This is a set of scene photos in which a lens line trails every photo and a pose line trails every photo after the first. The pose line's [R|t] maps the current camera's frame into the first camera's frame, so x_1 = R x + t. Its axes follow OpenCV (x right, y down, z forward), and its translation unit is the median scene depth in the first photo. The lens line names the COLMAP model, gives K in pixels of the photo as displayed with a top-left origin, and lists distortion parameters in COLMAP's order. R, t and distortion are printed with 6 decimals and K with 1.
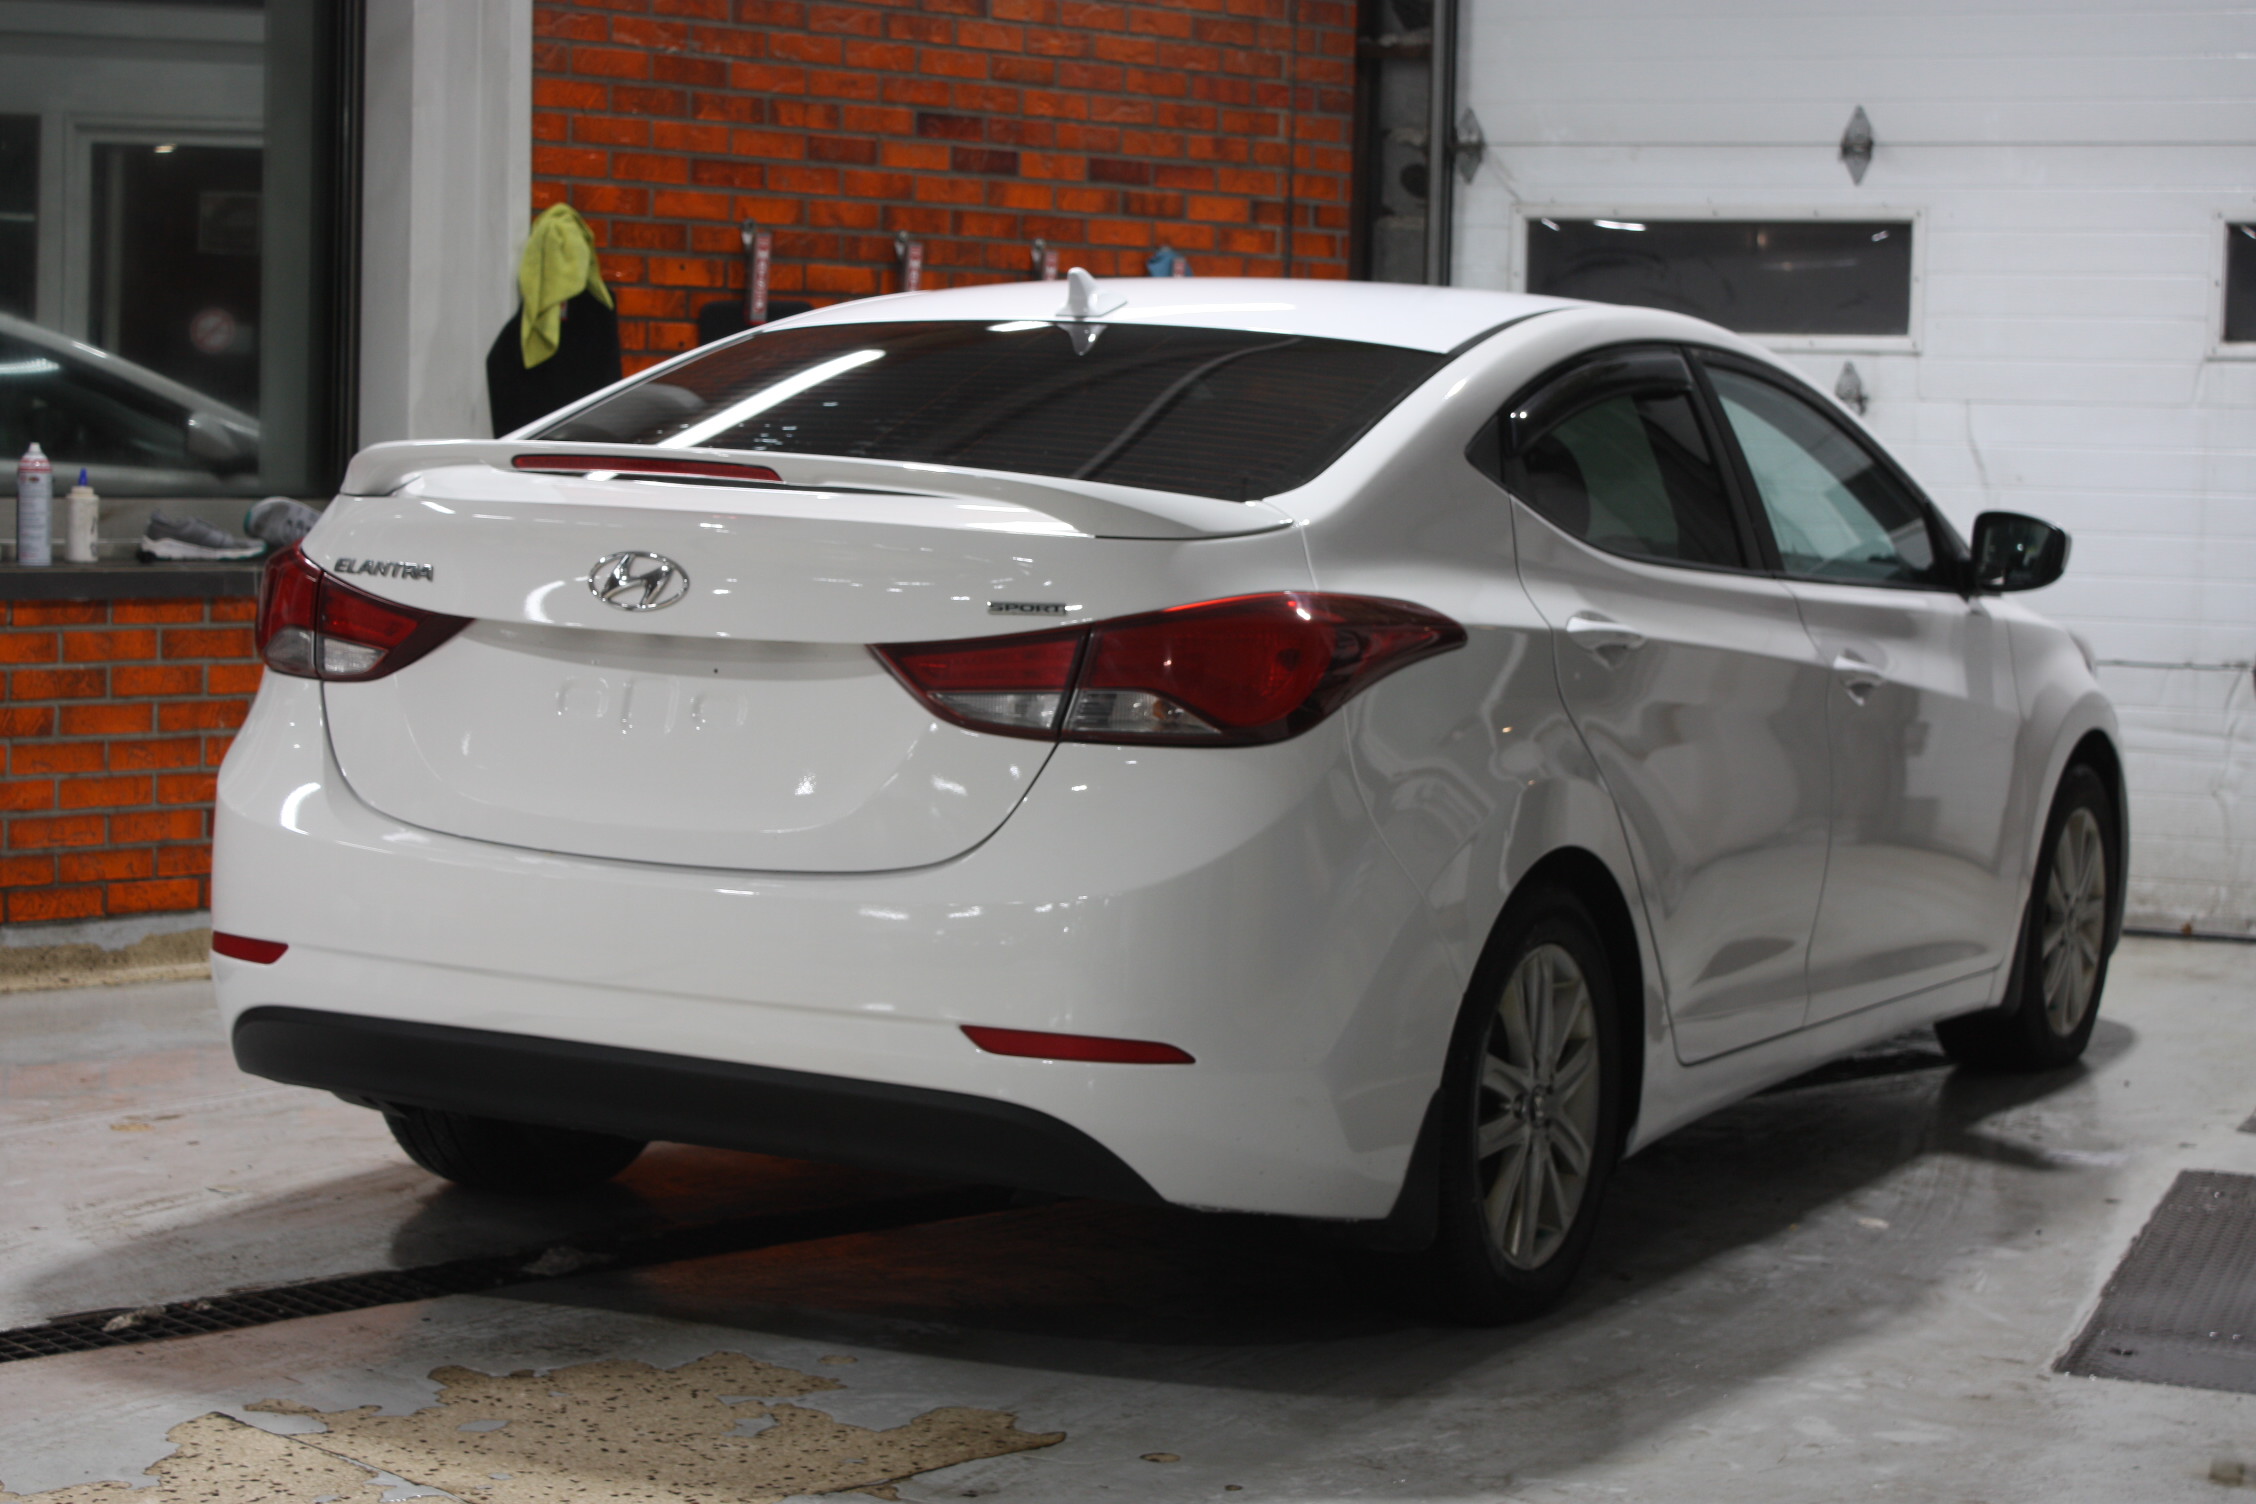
lens RADIAL K [[4318.2, 0, 1128.0], [0, 4318.2, 752.0], [0, 0, 1]] dist [-0.018092, -0.019726]
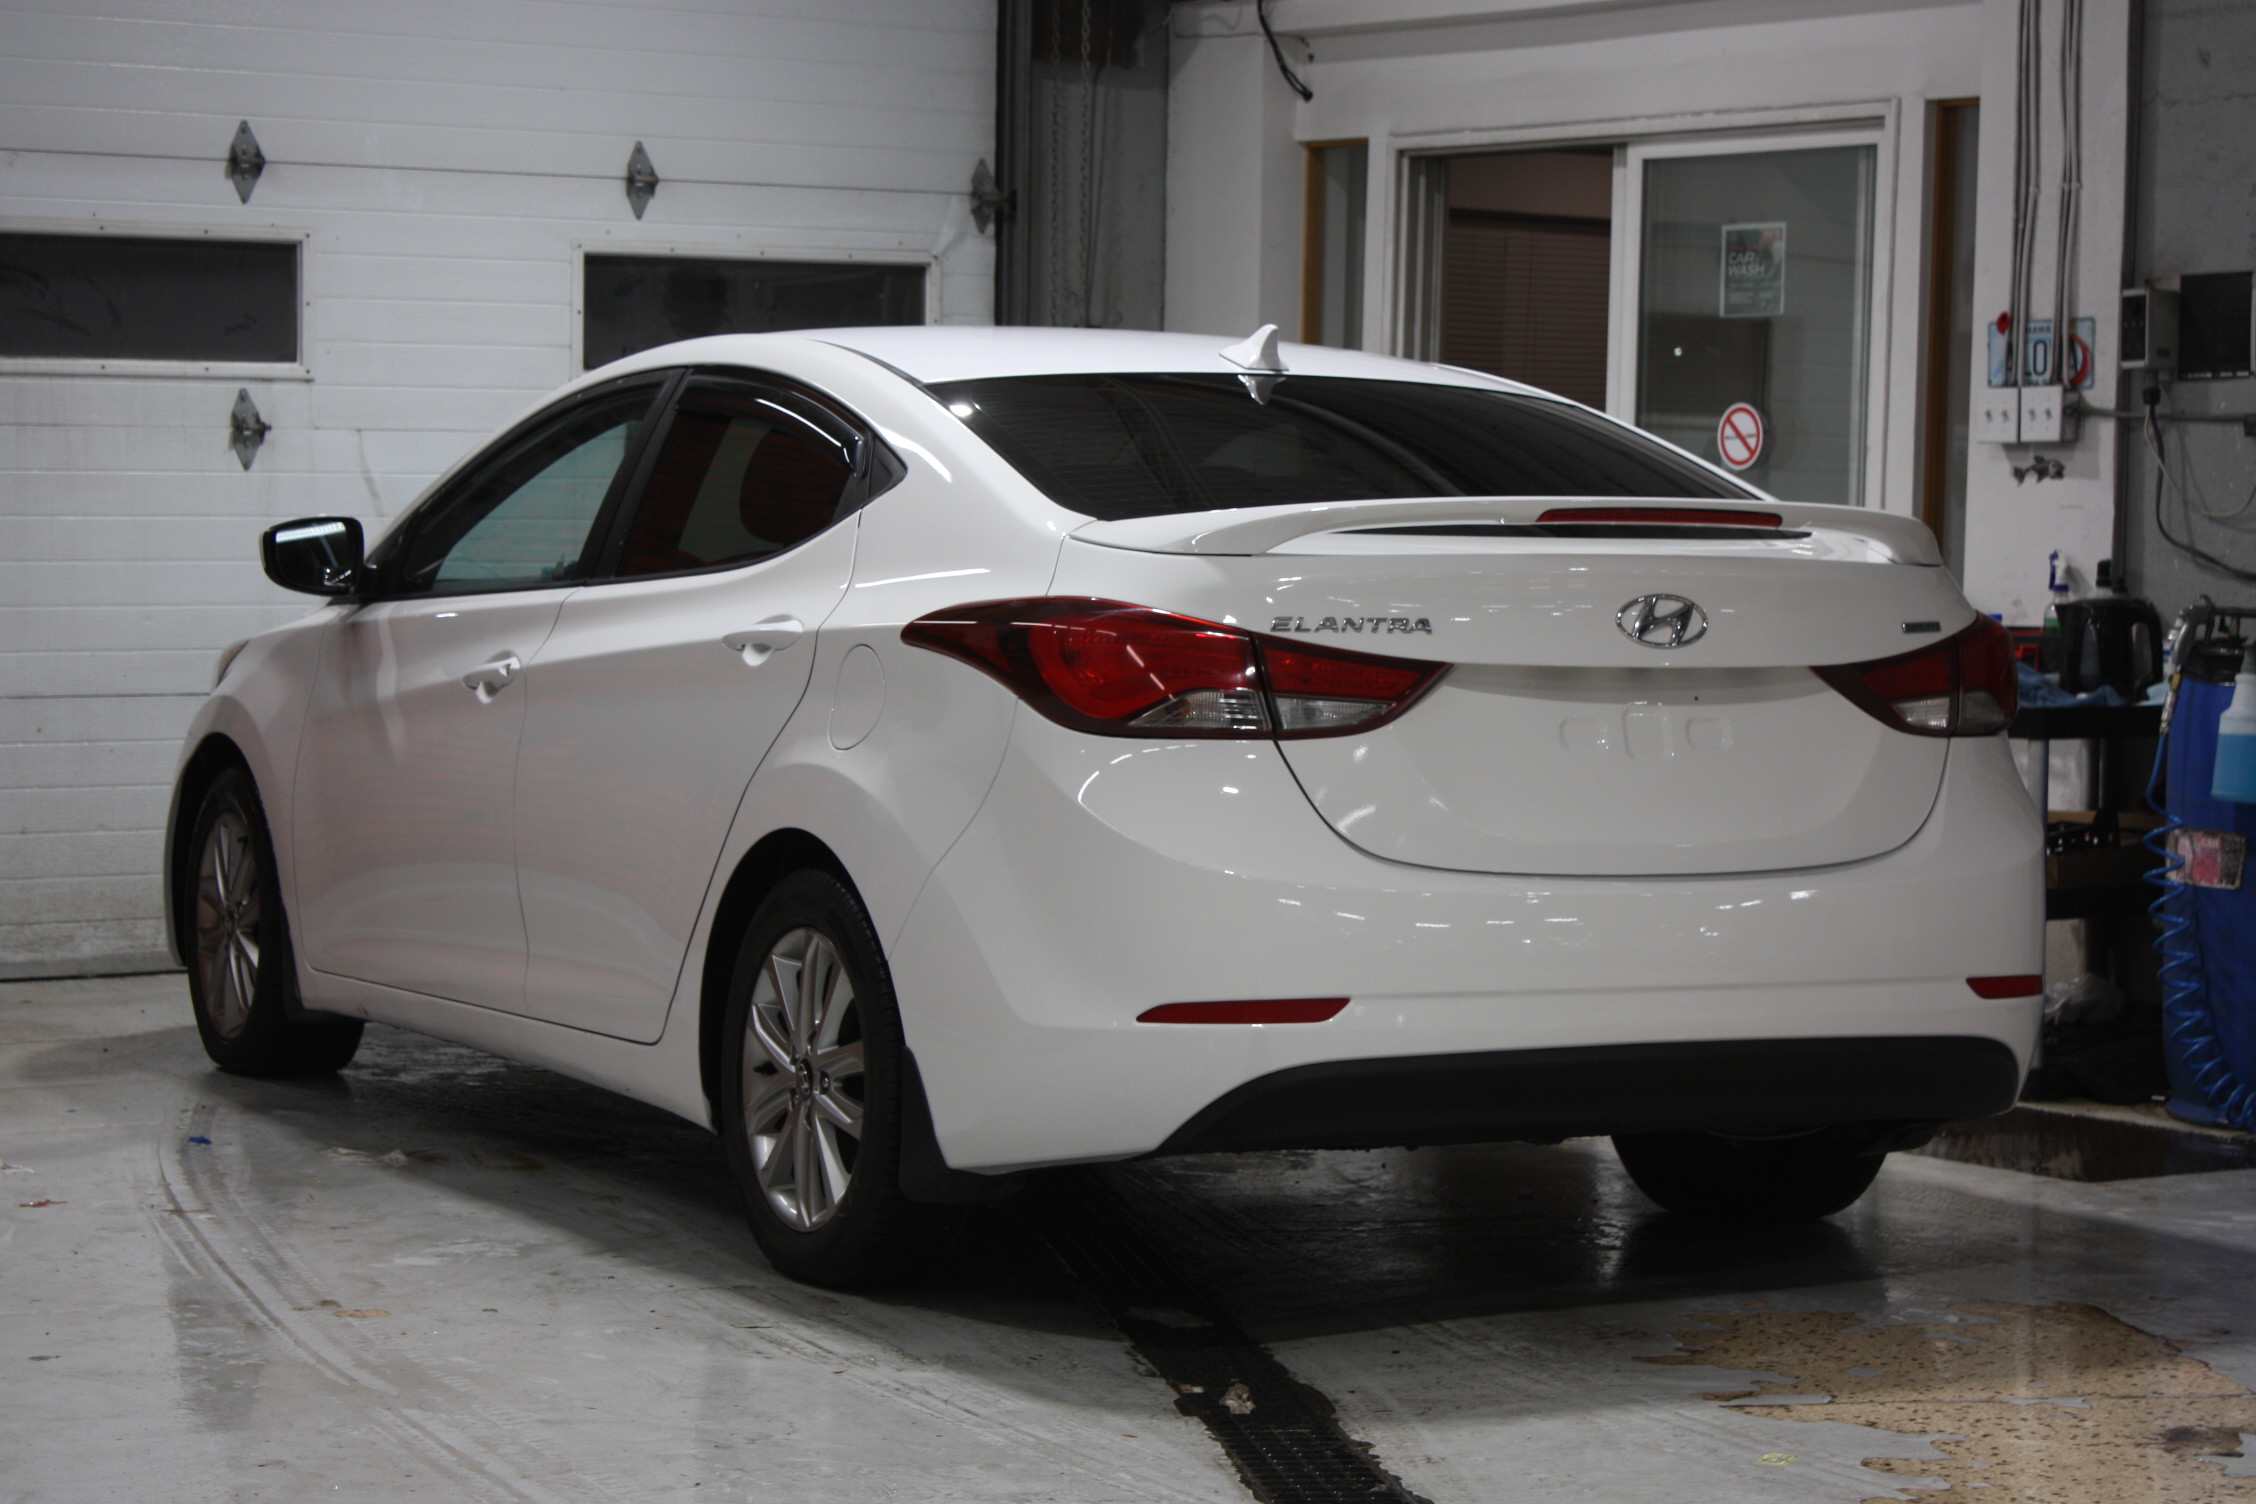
lens RADIAL K [[5268.3, 0, 1128.0], [0, 5268.3, 752.0], [0, 0, 1]] dist [0.099998, -0.438844]
pose [[0.547697, -0.061118, 0.834441, -0.723807], [0.071036, 0.997124, 0.026409, -0.028334], [-0.833656, 0.044812, 0.550464, 0.206358]]
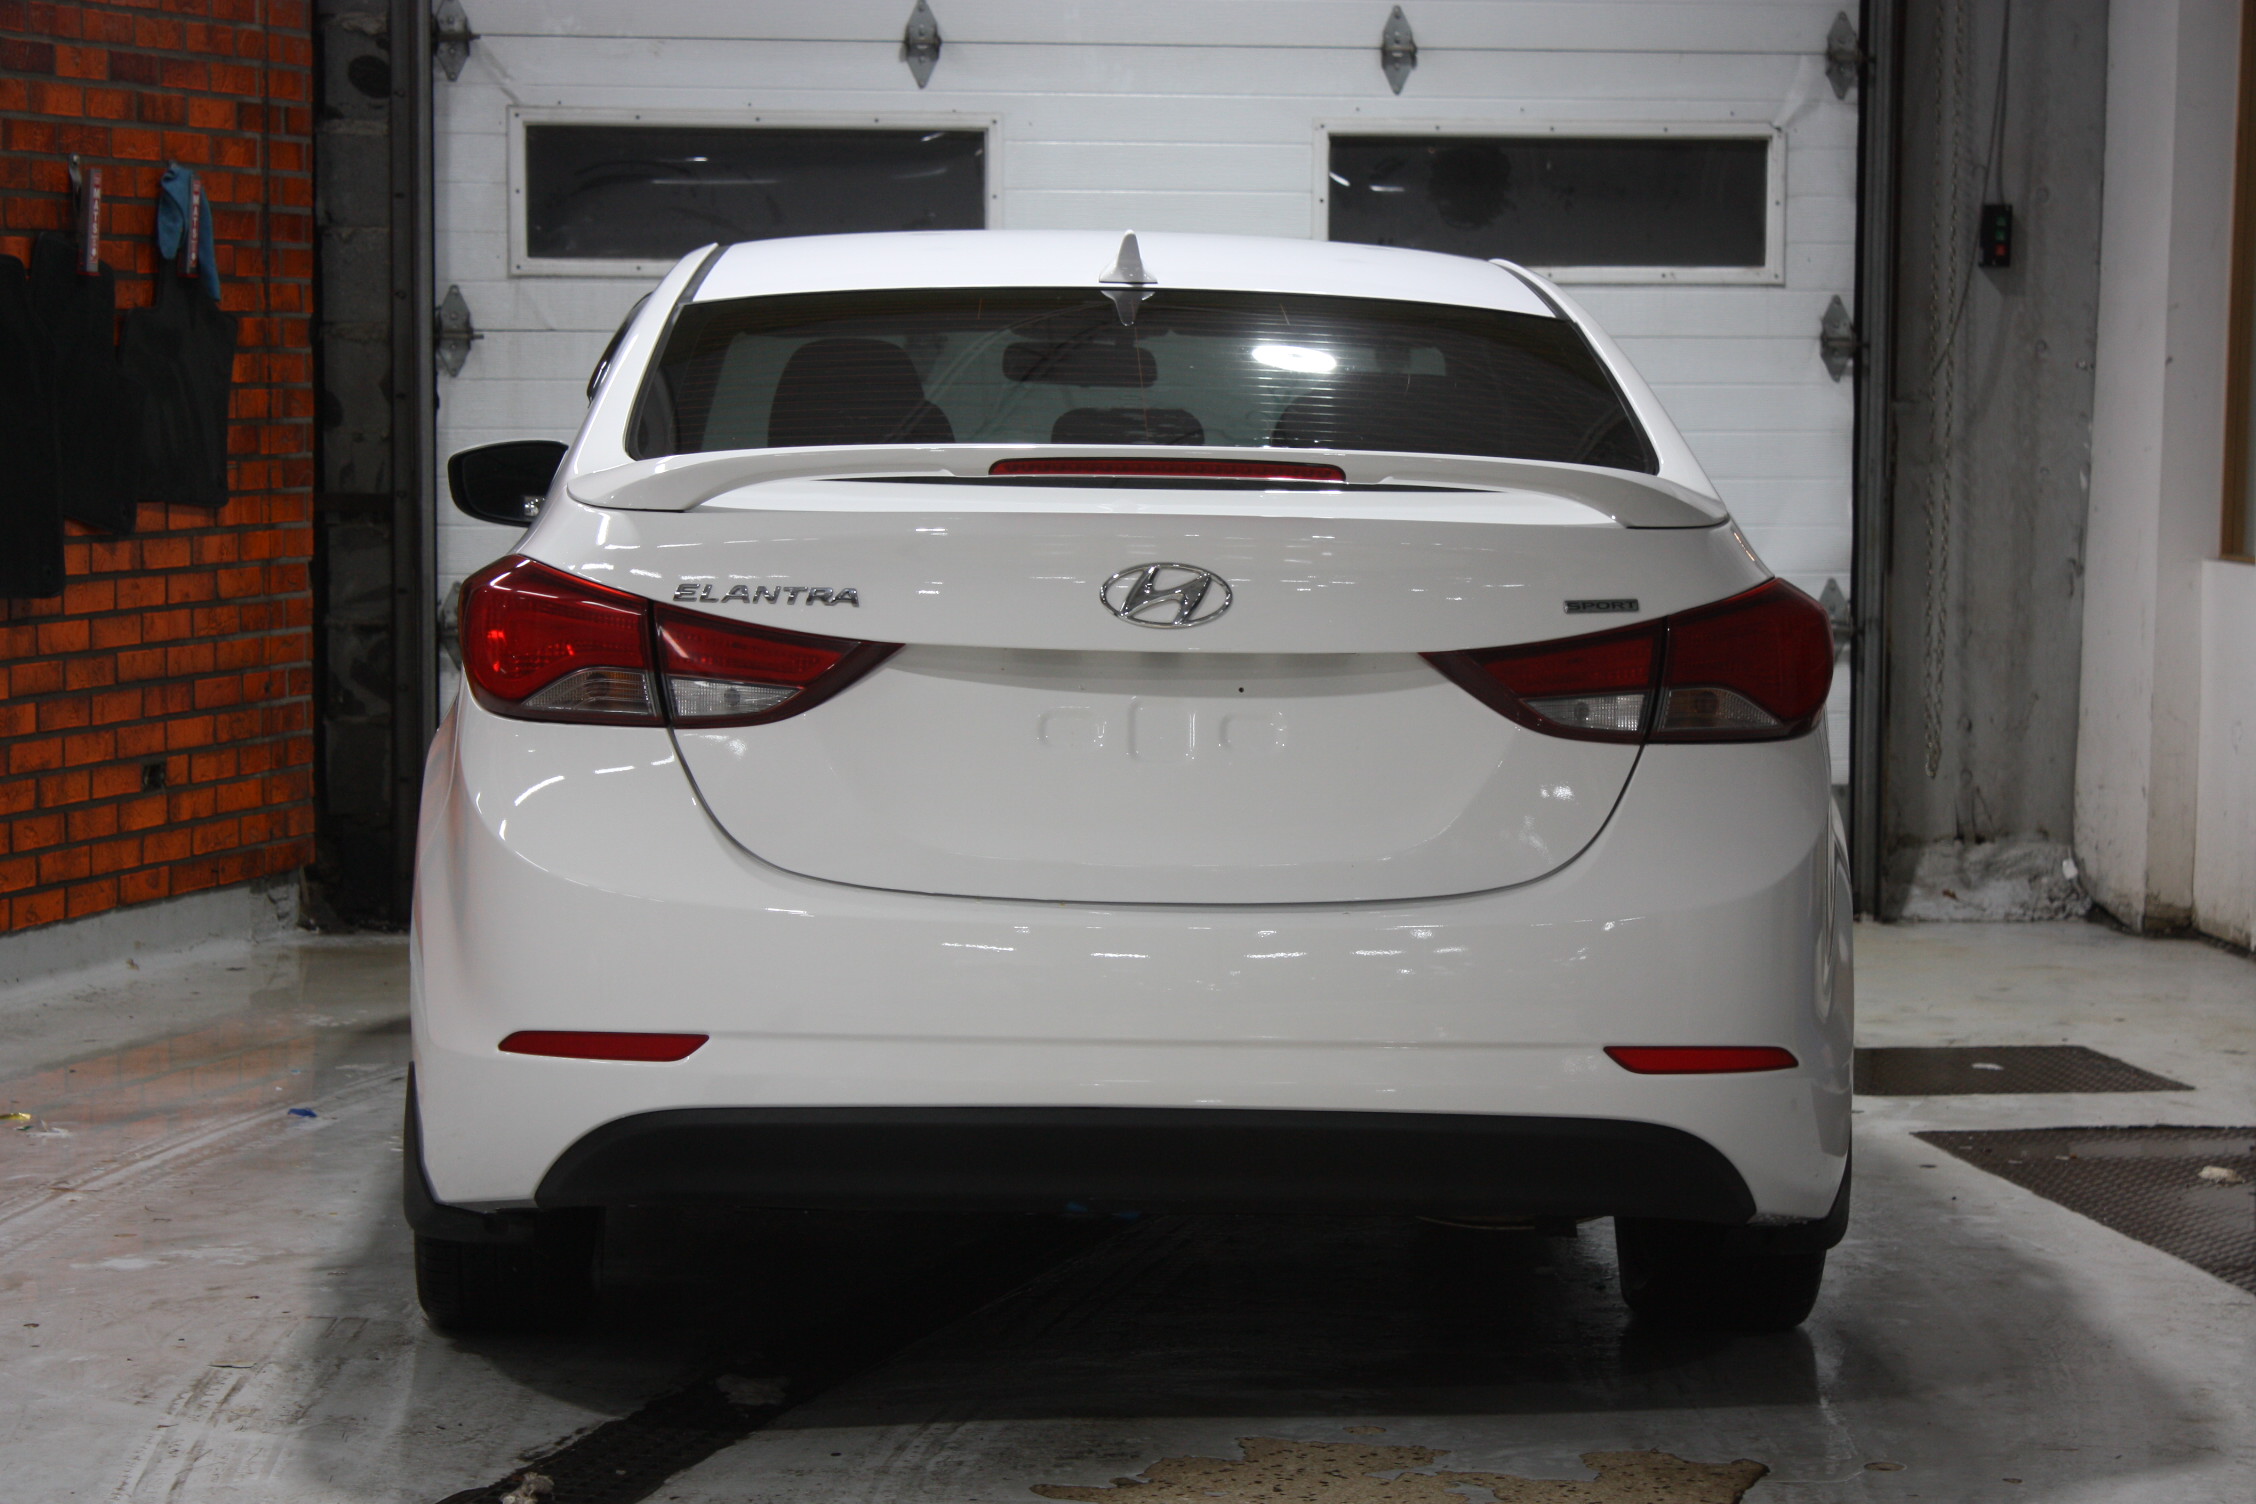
lens RADIAL K [[5764.6, 0, 1128.0], [0, 5764.6, 752.0], [0, 0, 1]] dist [0.093859, -1.014405]
pose [[0.857456, -0.055109, 0.511597, -0.409158], [0.054484, 0.998383, 0.016228, -0.014718], [-0.511664, 0.013959, 0.859072, -0.020219]]
